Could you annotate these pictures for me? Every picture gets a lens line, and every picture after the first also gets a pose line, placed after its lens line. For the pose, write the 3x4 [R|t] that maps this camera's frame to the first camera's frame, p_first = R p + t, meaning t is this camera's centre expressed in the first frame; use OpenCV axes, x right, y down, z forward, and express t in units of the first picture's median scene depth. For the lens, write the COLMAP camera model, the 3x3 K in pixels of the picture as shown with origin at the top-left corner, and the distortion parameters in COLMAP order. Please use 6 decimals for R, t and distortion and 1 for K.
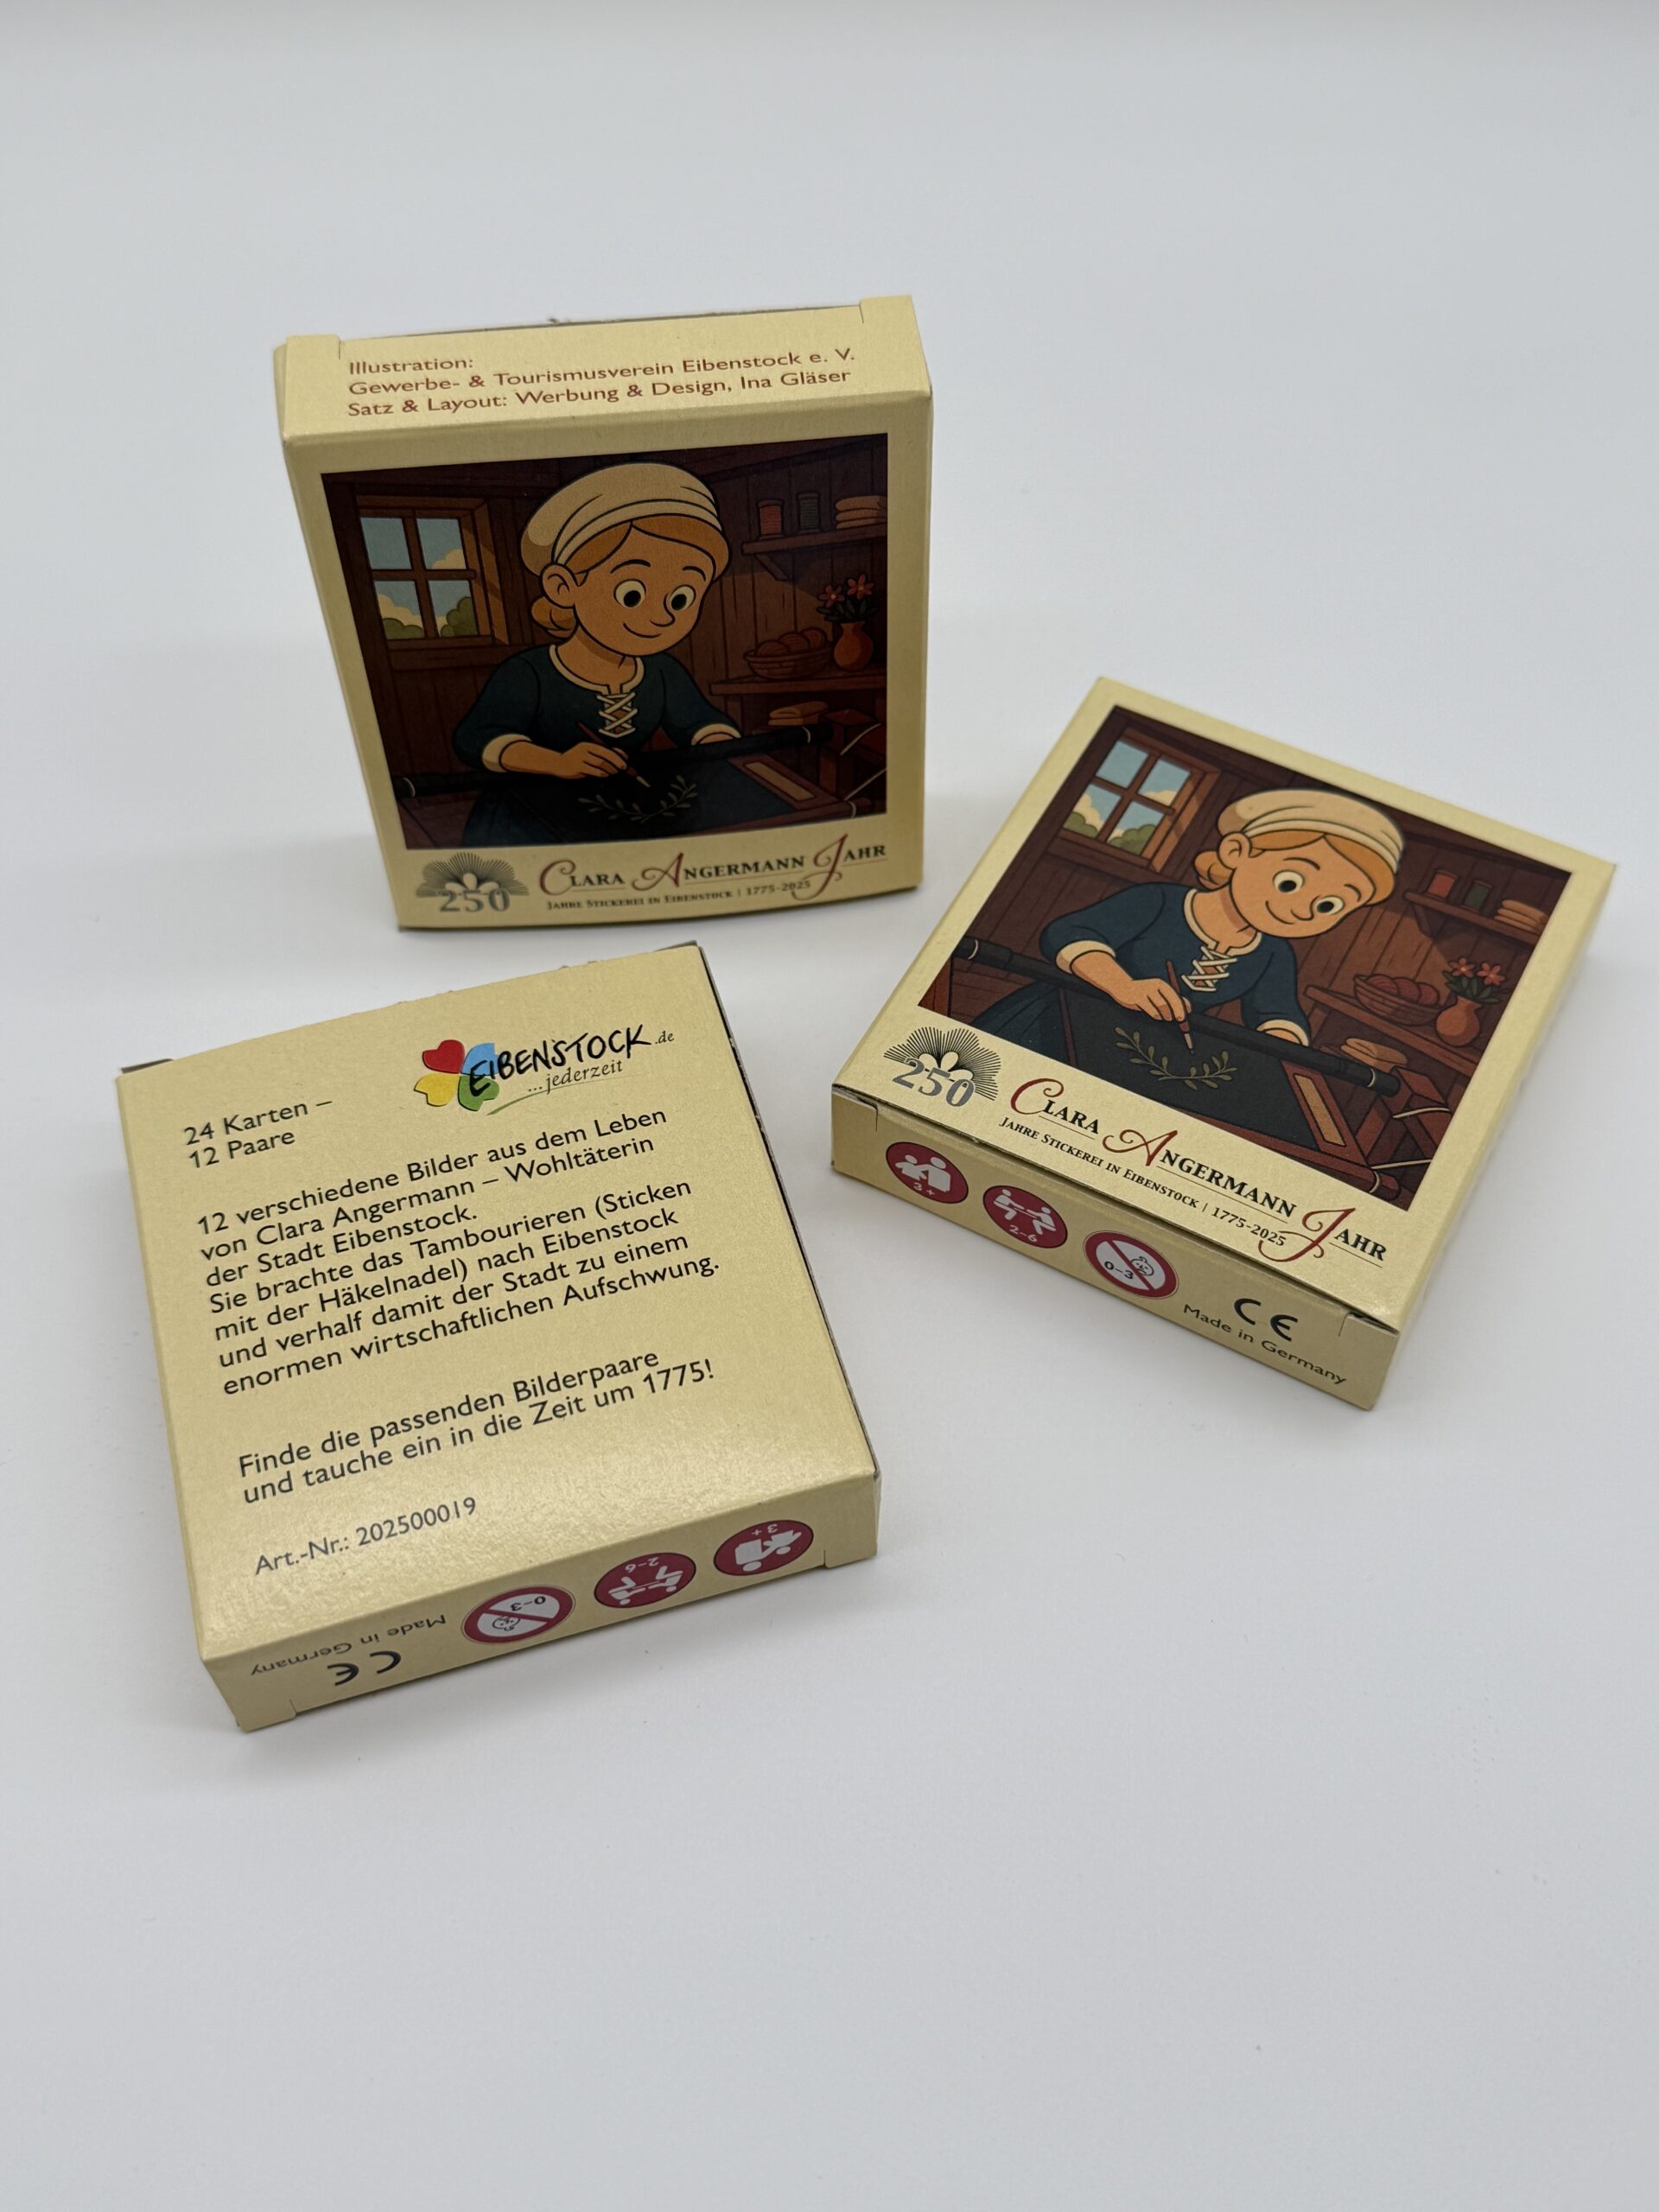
lens RADIAL K [[2320.3, 0, 831.2], [0, 2320.3, 1100.8], [0, 0, 1]] dist [0.014709, 0.000000]
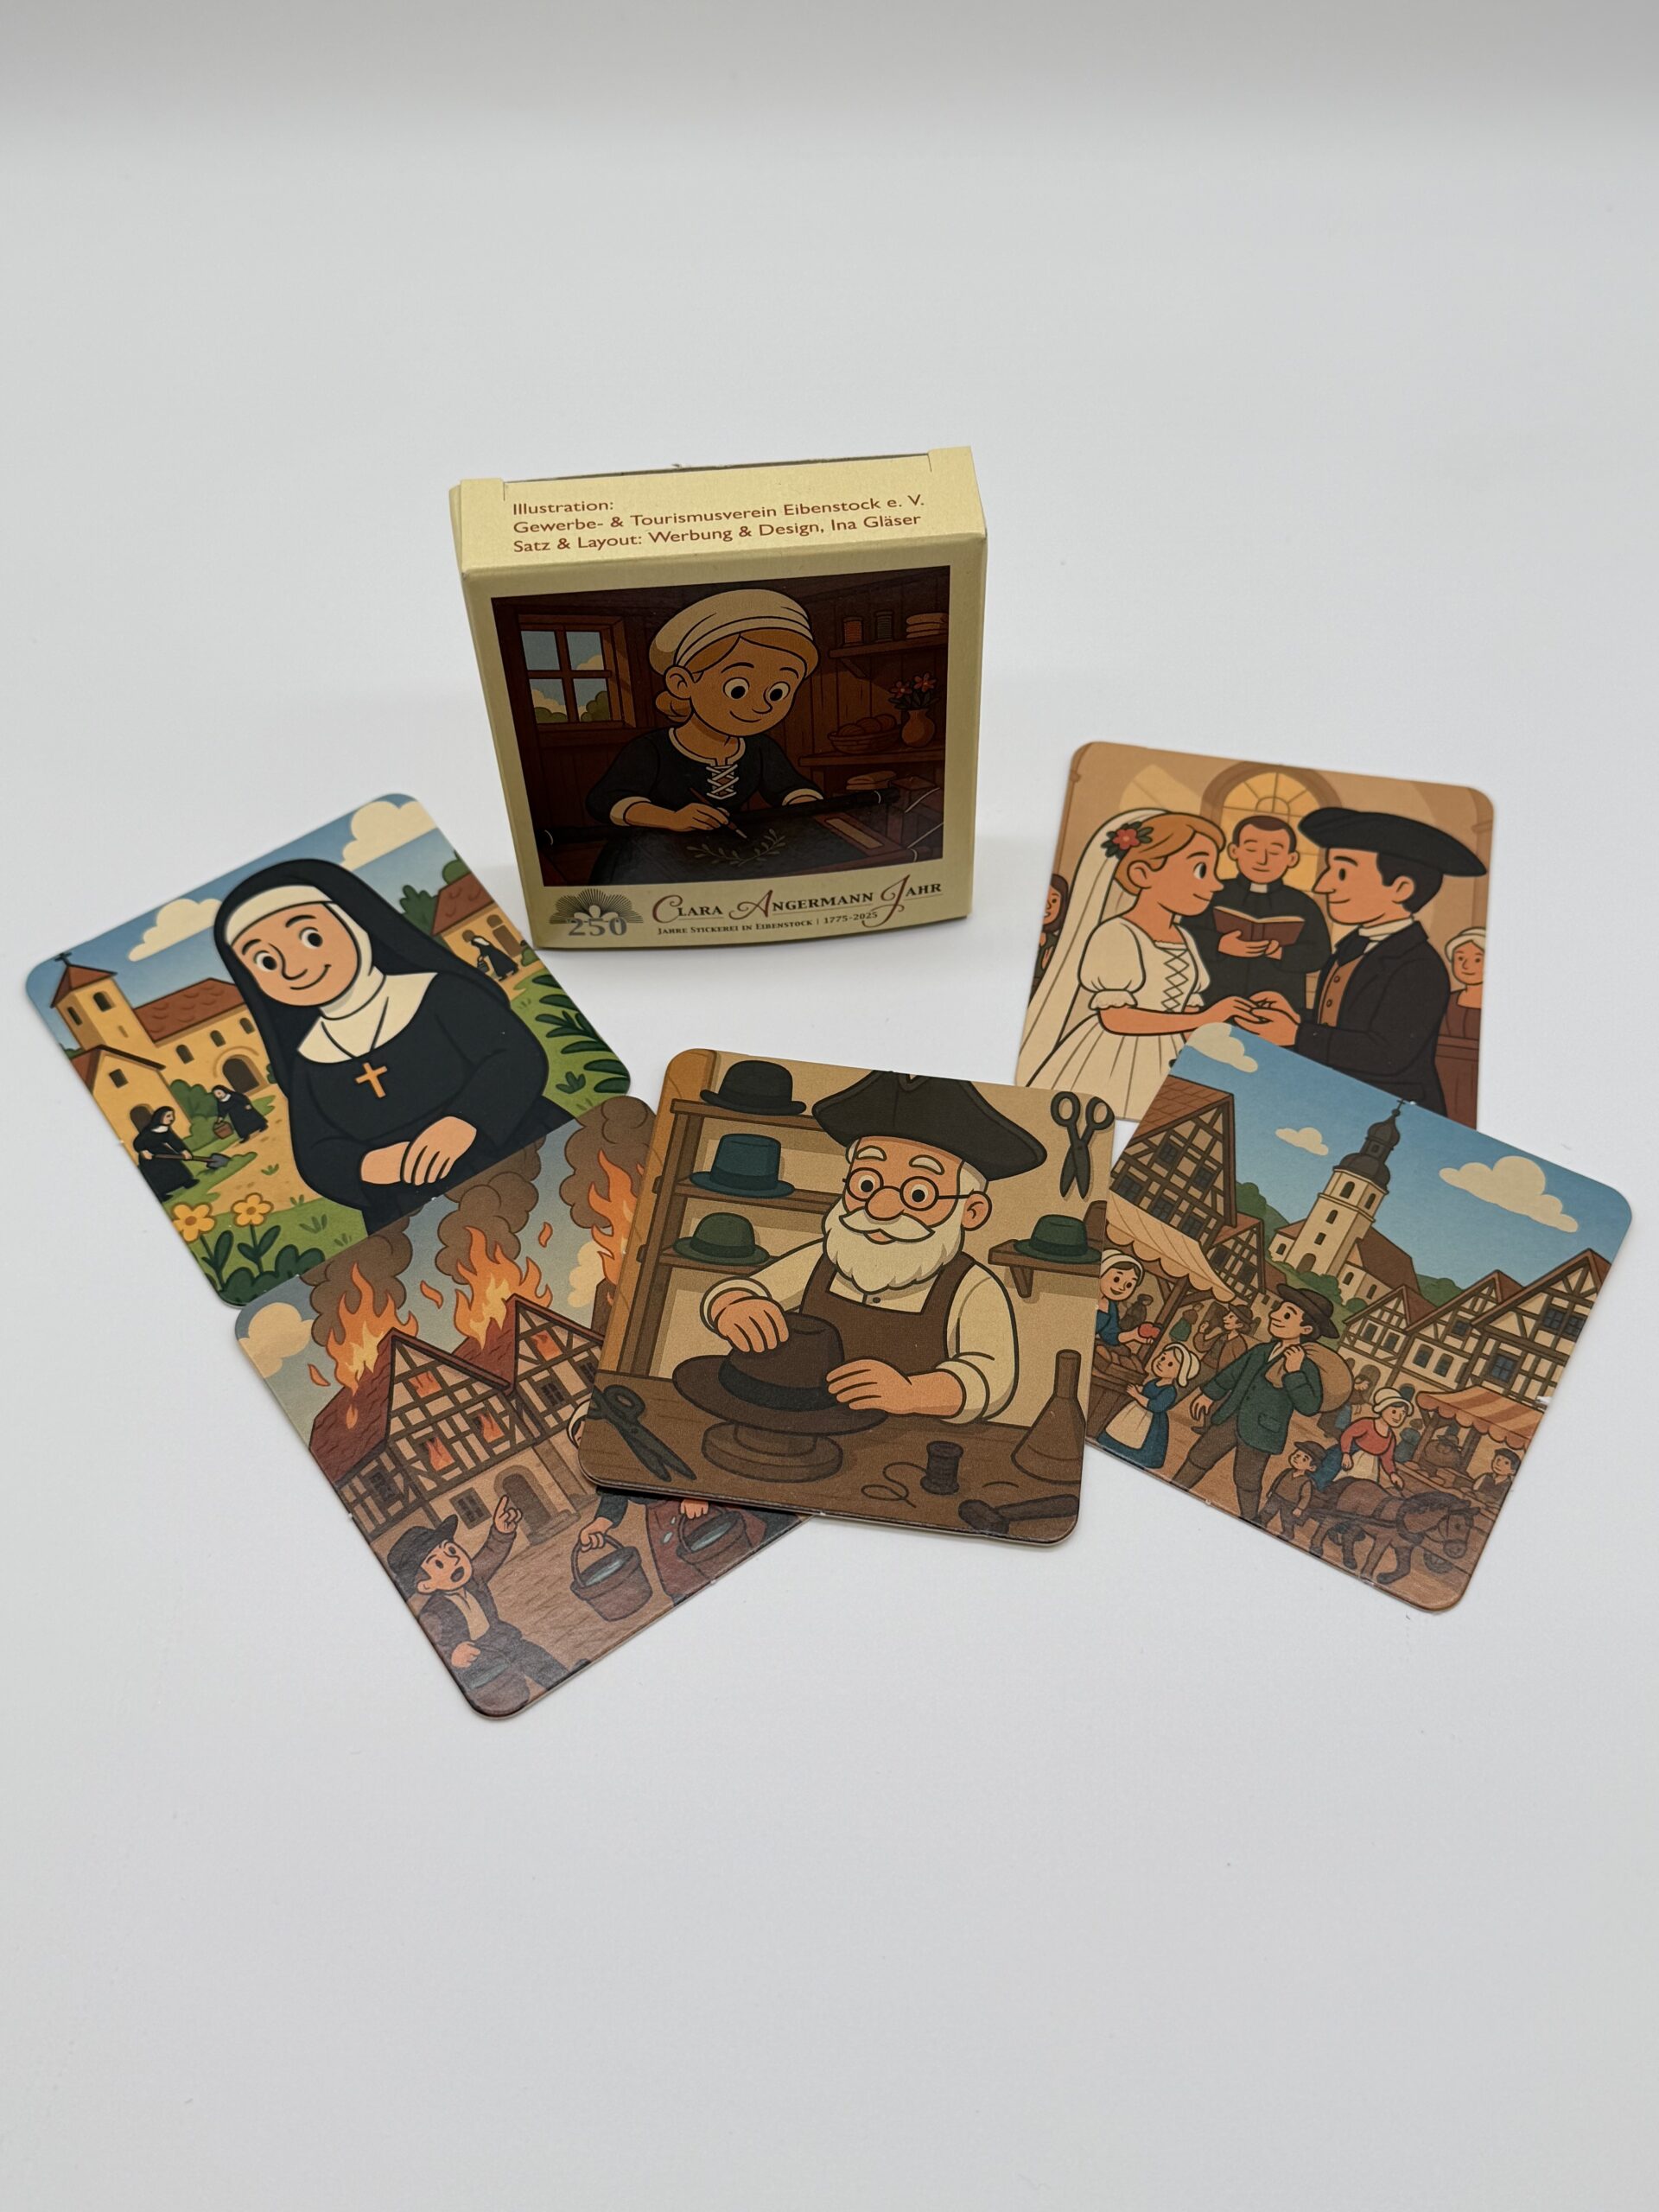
lens RADIAL K [[2320.3, 0, 826.6], [0, 2320.3, 1110.7], [0, 0, 1]] dist [0.014709, 0.000000]
pose [[0.999782, 0.012124, -0.016993, -0.015919], [-0.011463, 0.999194, 0.038474, -0.044380], [0.017446, -0.038271, 0.999115, -0.228140]]
